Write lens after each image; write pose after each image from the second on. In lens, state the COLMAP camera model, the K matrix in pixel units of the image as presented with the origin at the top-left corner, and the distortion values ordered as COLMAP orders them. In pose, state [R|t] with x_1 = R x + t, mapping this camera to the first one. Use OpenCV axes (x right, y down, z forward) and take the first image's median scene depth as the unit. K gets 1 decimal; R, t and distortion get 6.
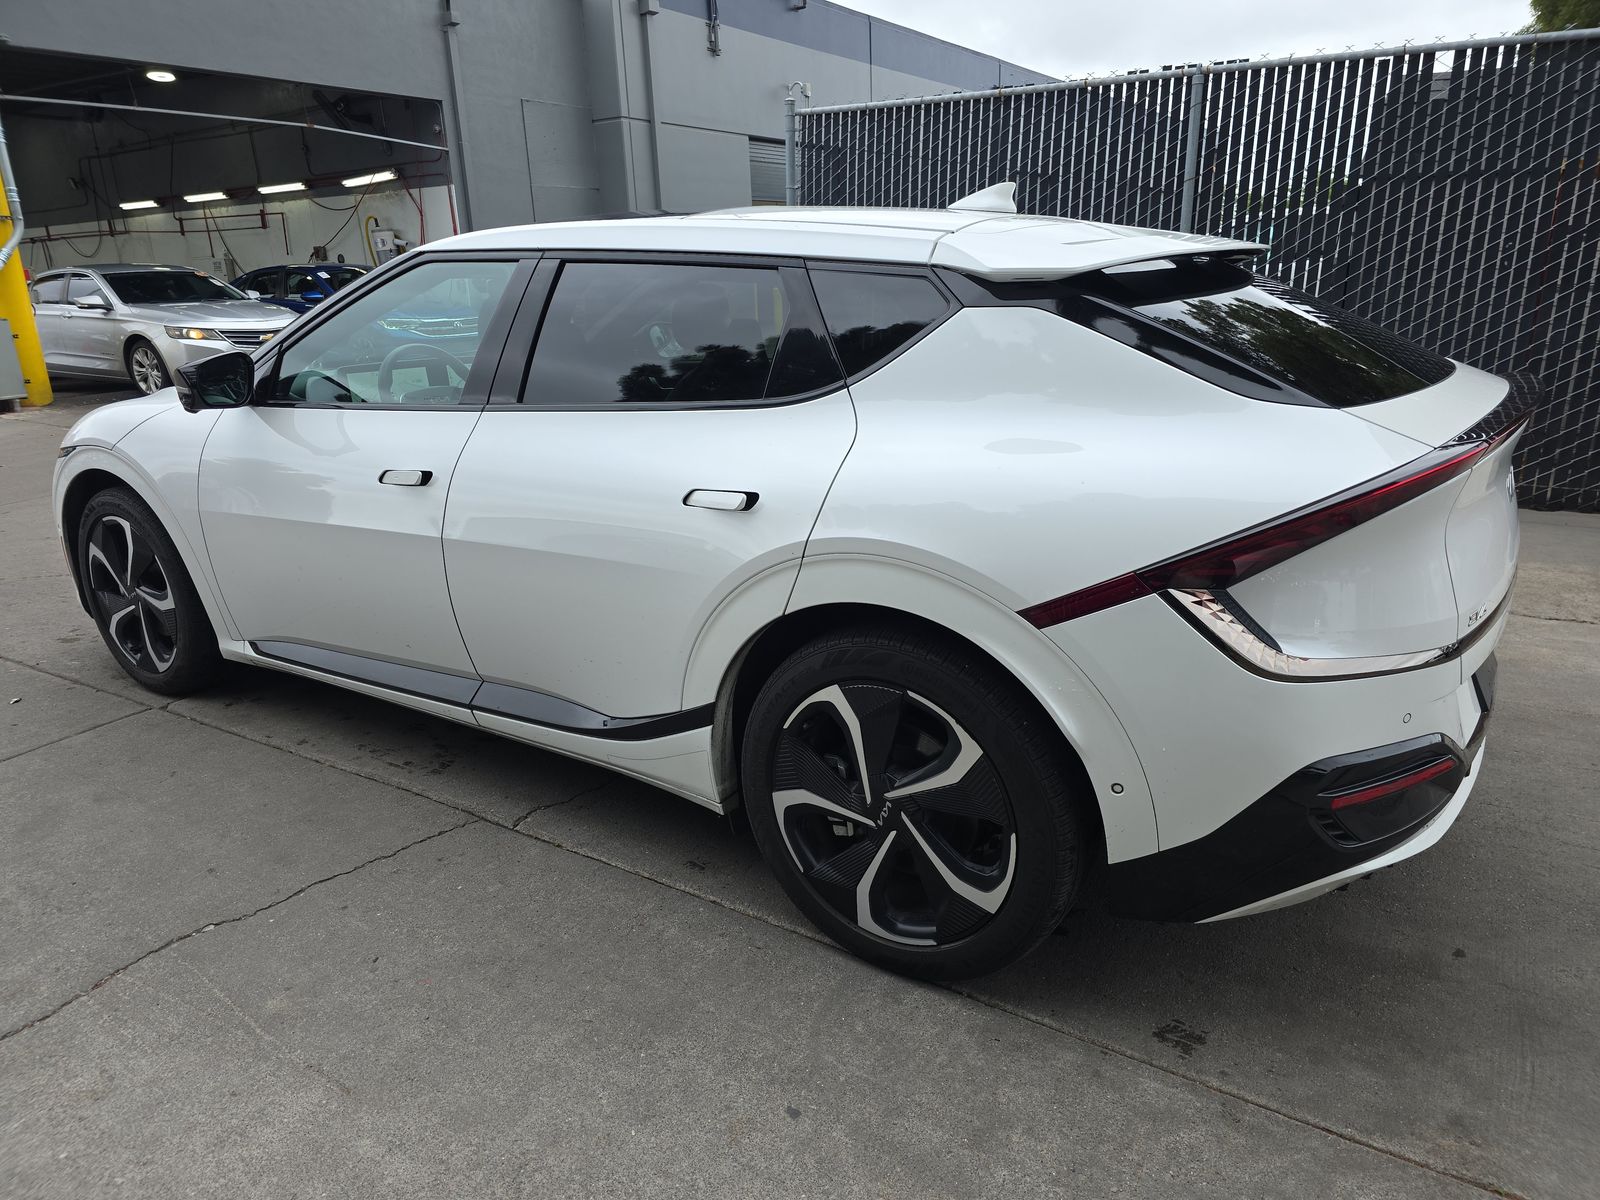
lens RADIAL K [[1085.8, 0, 820.0], [0, 1085.8, 597.4], [0, 0, 1]] dist [0.062460, -0.064658]
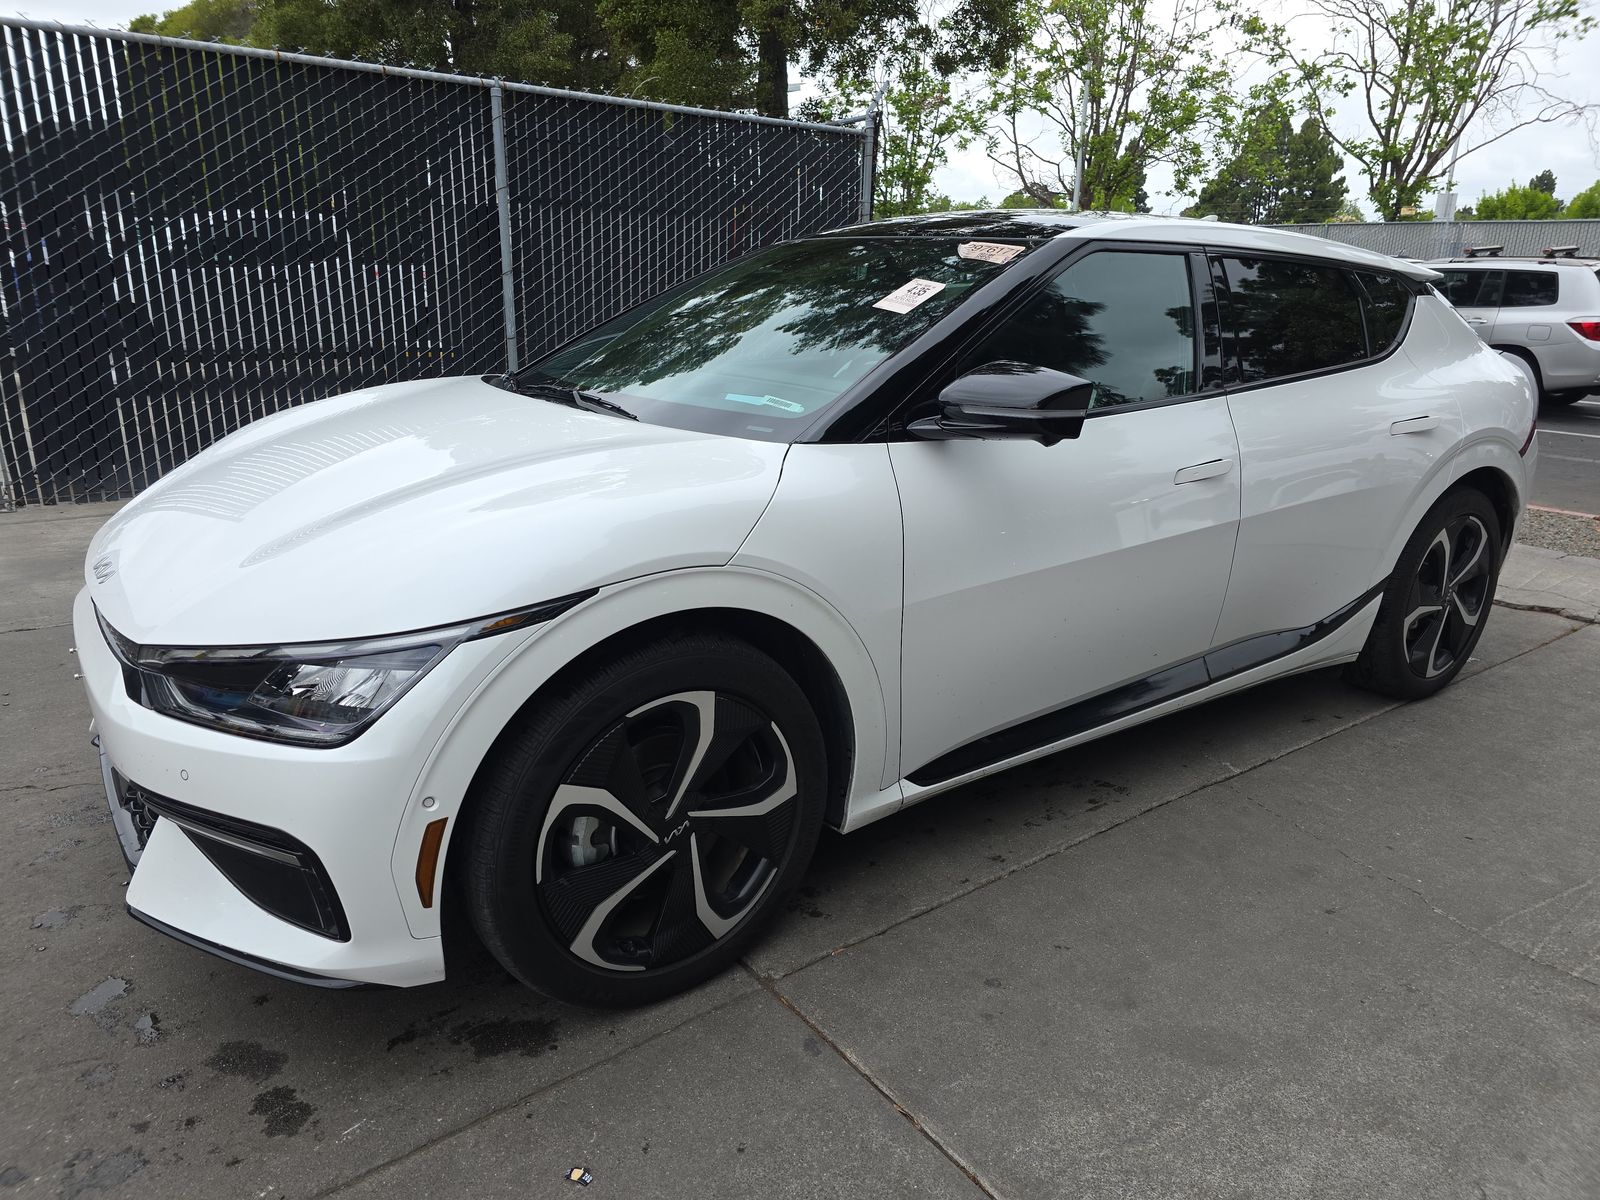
lens RADIAL K [[1085.8, 0, 820.0], [0, 1085.8, 597.4], [0, 0, 1]] dist [0.062460, -0.064658]
pose [[0.352839, -0.242688, 0.903663, -0.821416], [0.247188, 0.955644, 0.160132, -0.138122], [-0.902442, 0.166874, 0.397179, 0.552949]]
